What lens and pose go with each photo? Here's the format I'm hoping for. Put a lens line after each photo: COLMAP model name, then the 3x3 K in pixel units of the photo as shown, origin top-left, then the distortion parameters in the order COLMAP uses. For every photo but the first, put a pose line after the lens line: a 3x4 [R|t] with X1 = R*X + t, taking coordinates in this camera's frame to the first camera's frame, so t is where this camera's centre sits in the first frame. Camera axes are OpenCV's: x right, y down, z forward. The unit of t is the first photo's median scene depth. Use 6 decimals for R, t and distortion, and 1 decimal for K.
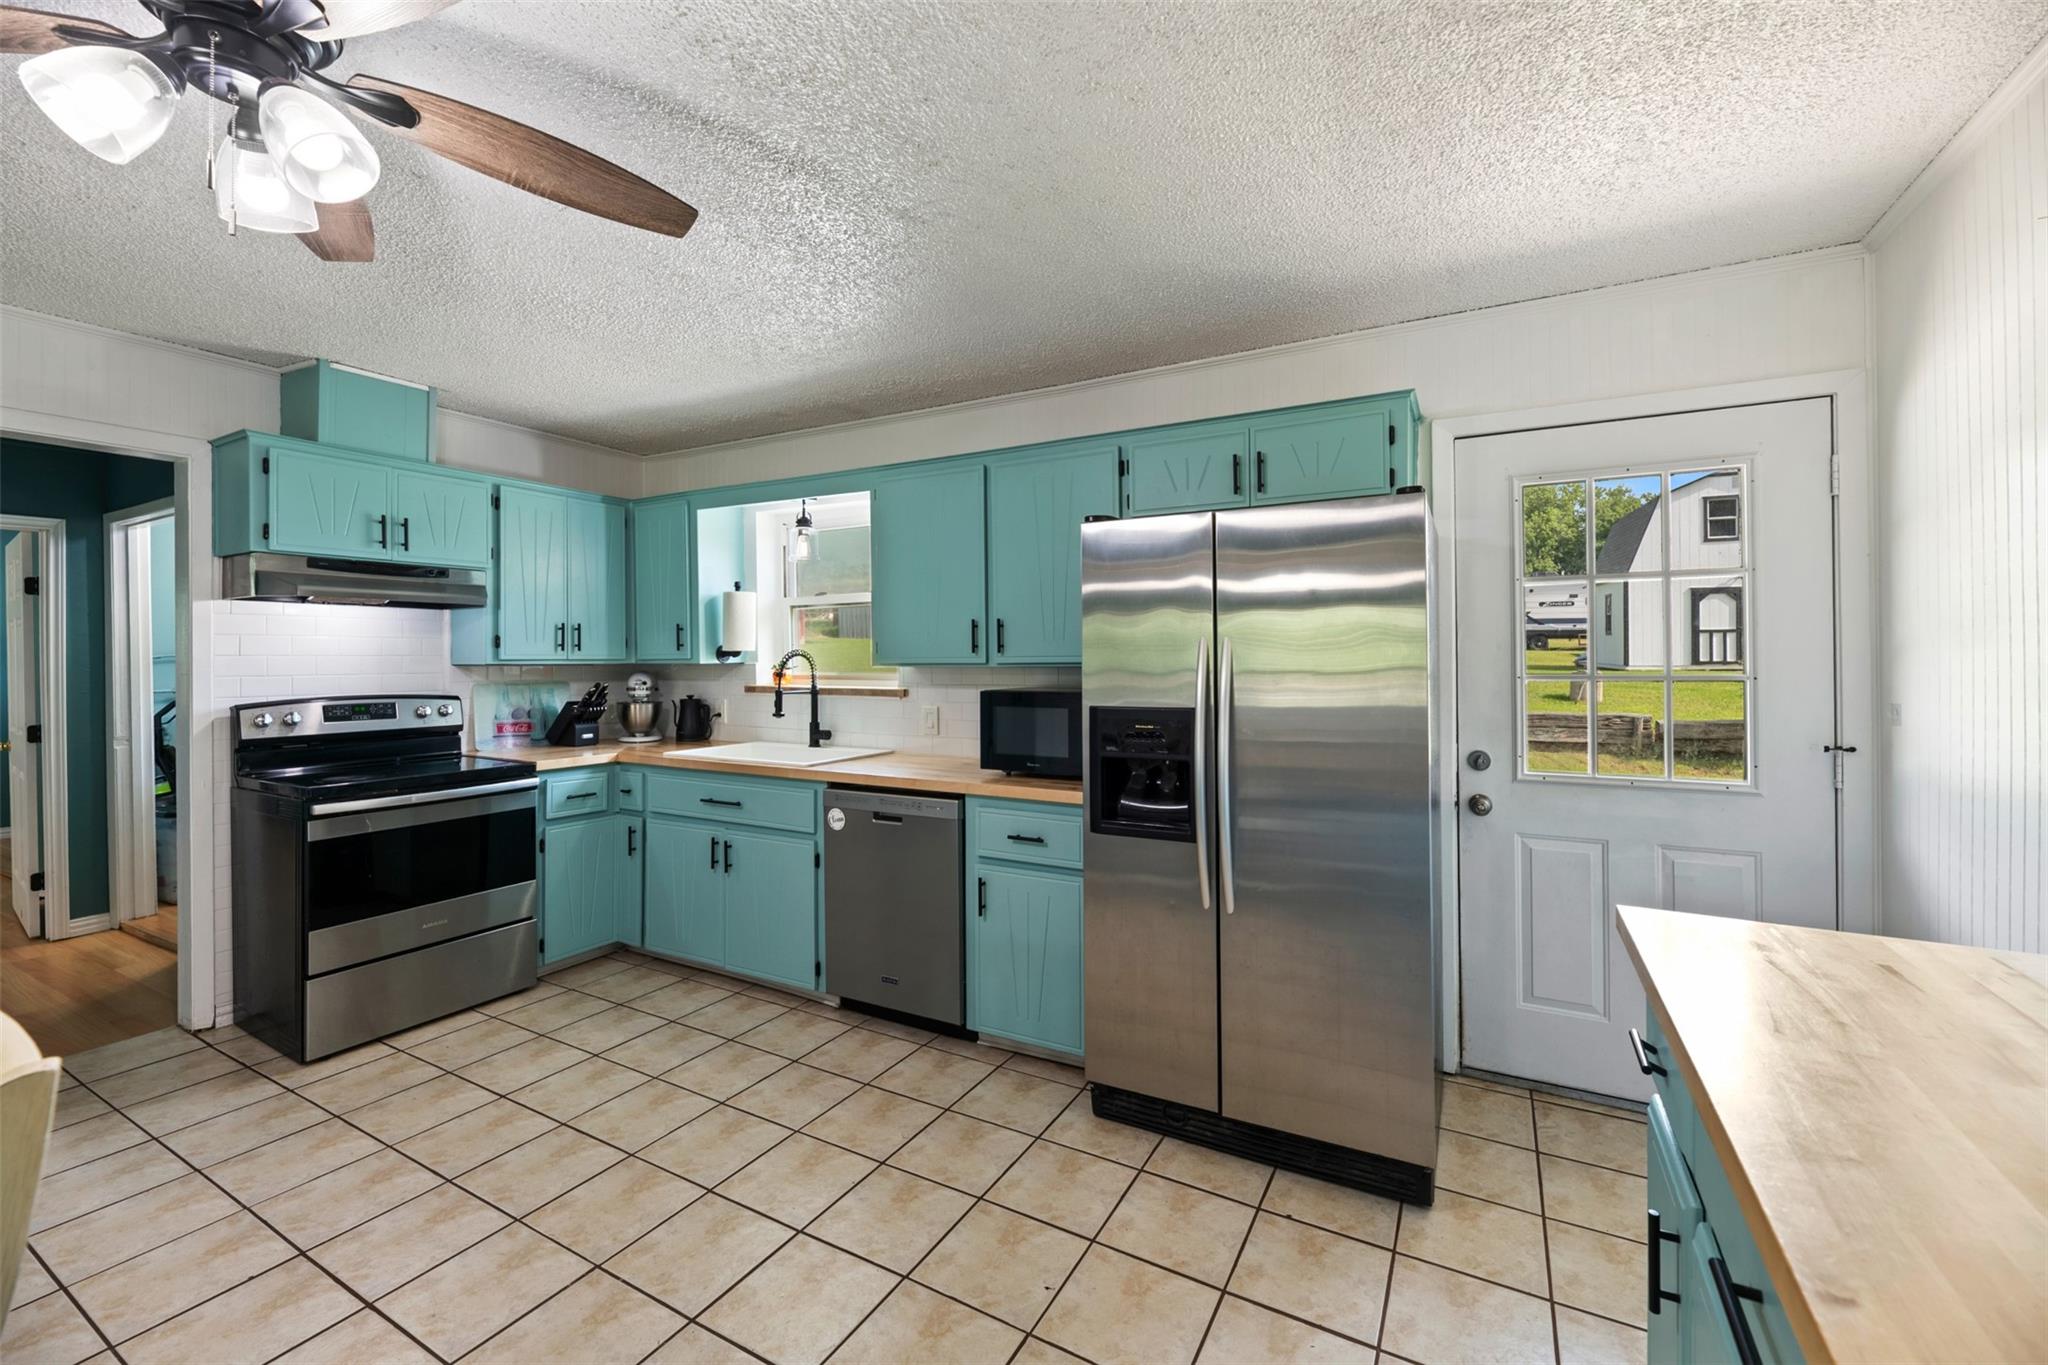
lens RADIAL K [[824.5, 0, 1023.4], [0, 824.5, 650.6], [0, 0, 1]] dist [-0.003562, -0.001300]
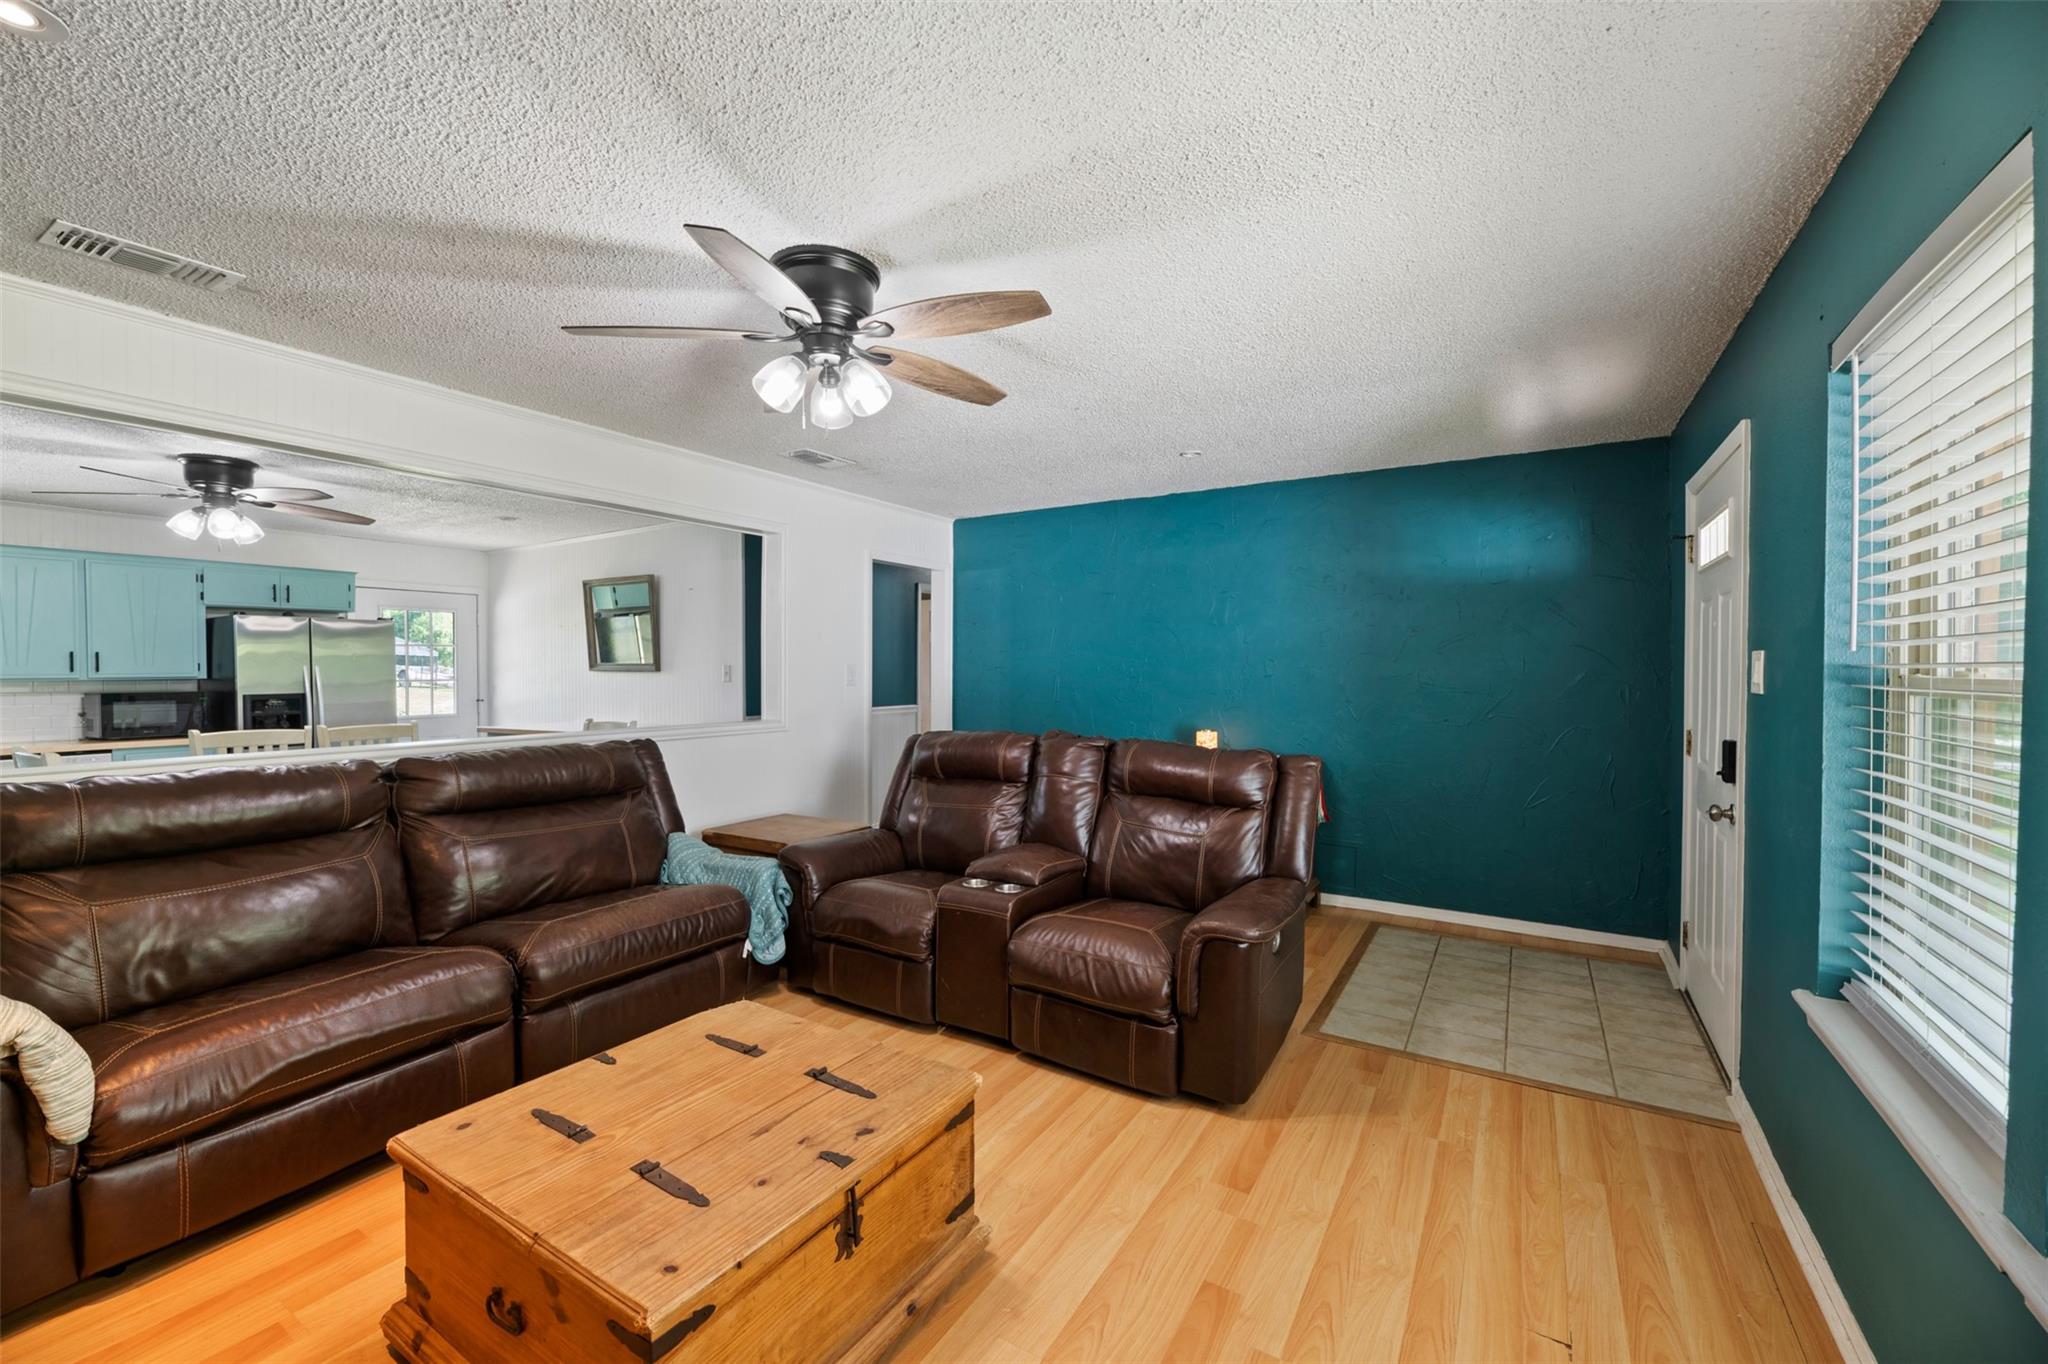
lens RADIAL K [[824.5, 0, 1033.7], [0, 824.5, 678.6], [0, 0, 1]] dist [-0.003562, -0.001300]
pose [[0.031160, -0.005265, 0.999501, -1.437855], [-0.002956, 0.999981, 0.005360, 0.001019], [-0.999510, -0.003121, 0.031144, -0.852061]]
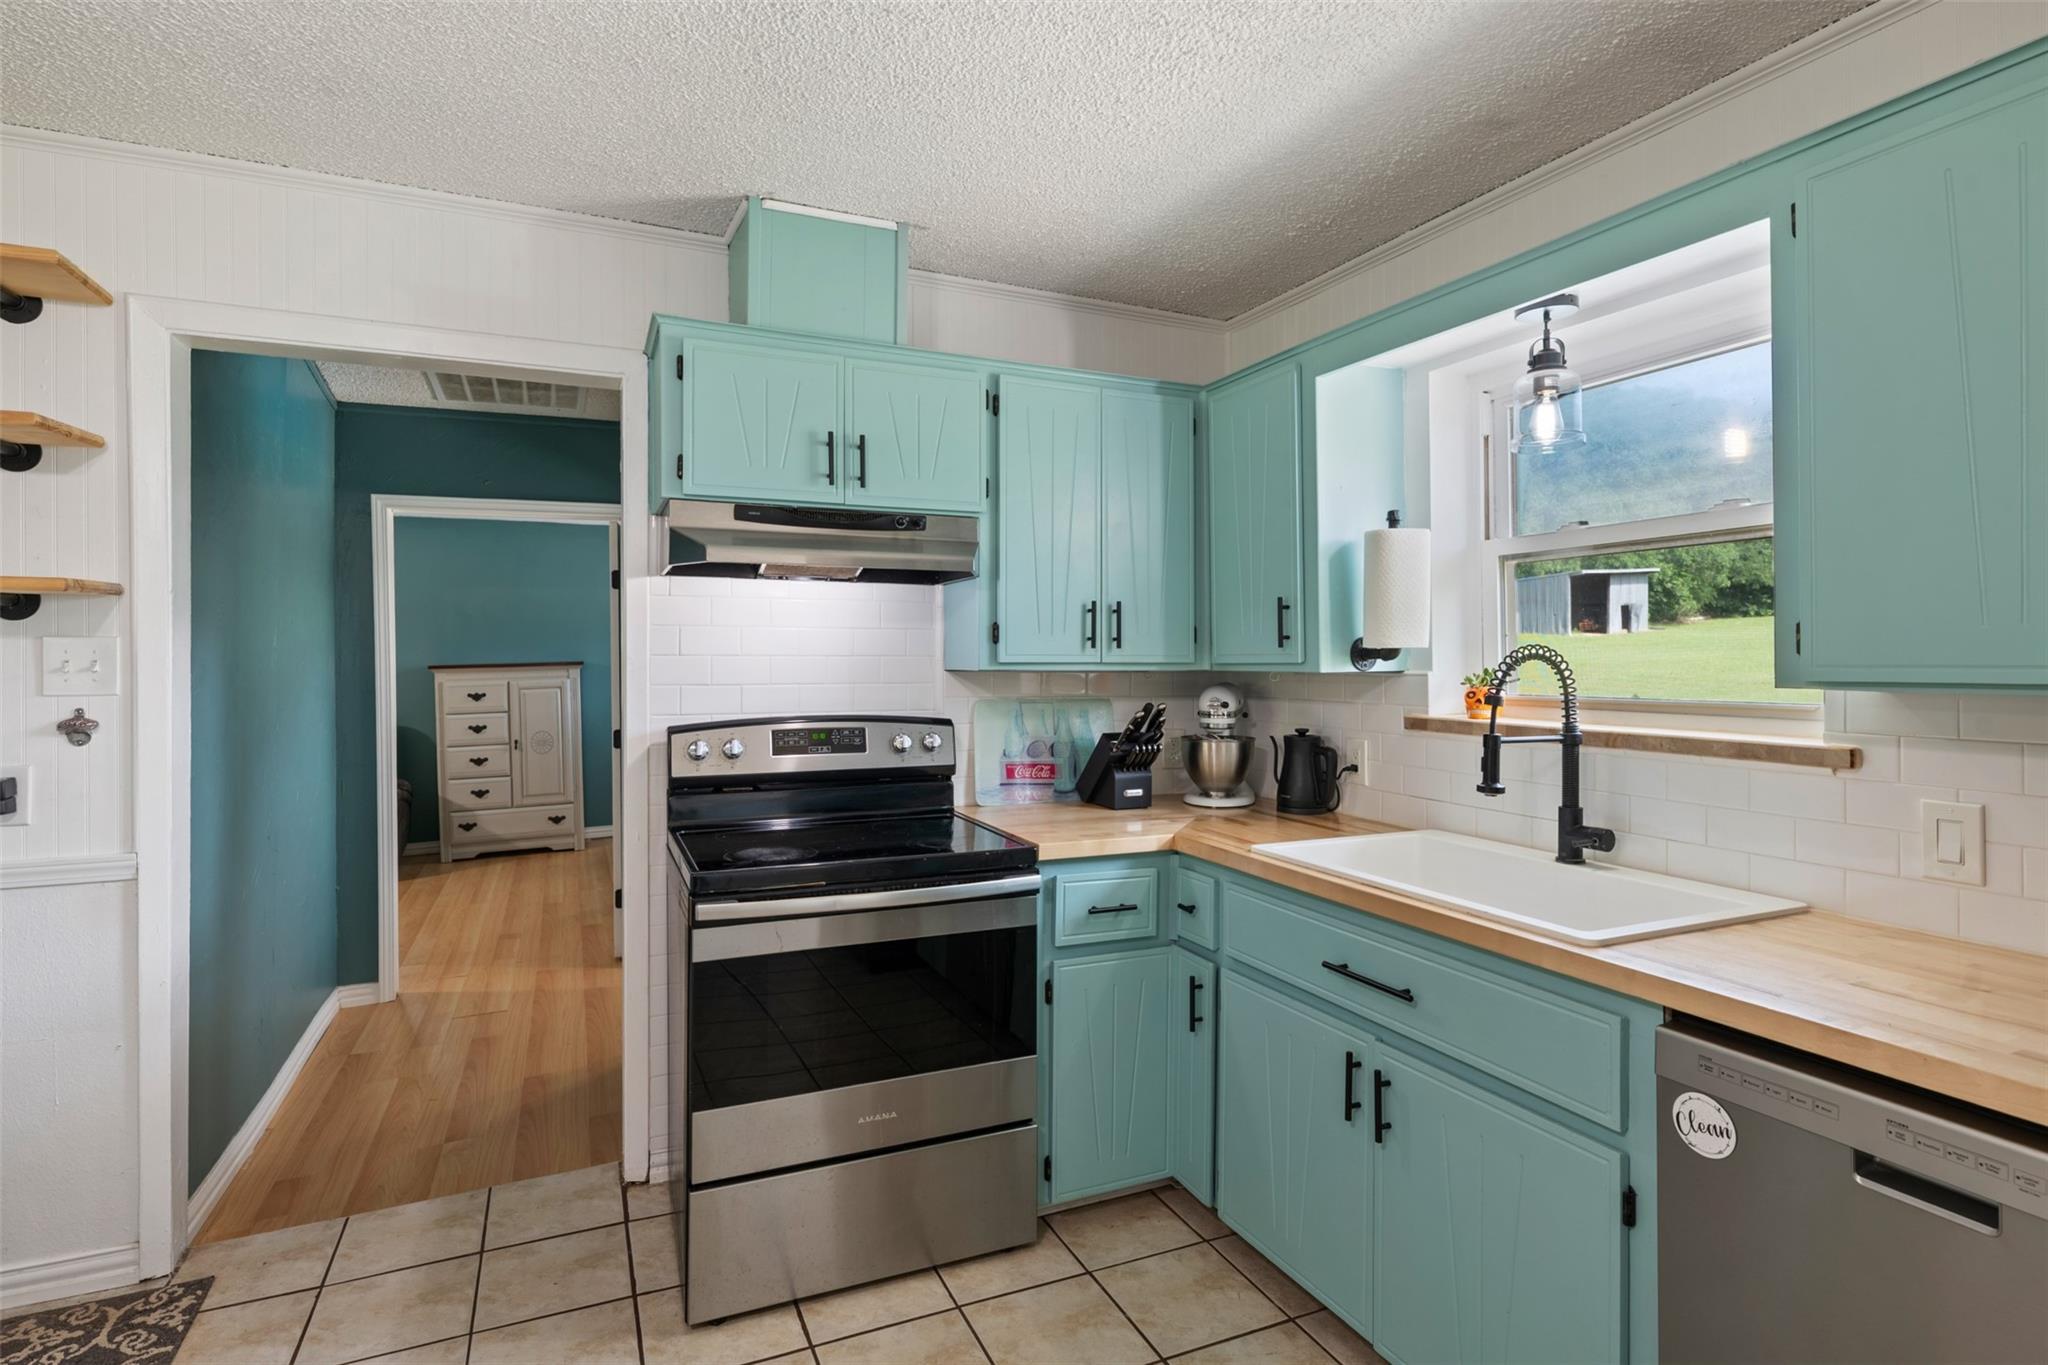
lens RADIAL K [[1020.6, 0, 1011.9], [0, 1020.6, 663.9], [0, 0, 1]] dist [-0.005835, -0.000068]
pose [[0.790051, 0.007230, -0.612999, -0.168338], [0.001252, 0.999909, 0.013407, 0.001646], [0.613040, -0.011360, 0.789970, 0.413121]]
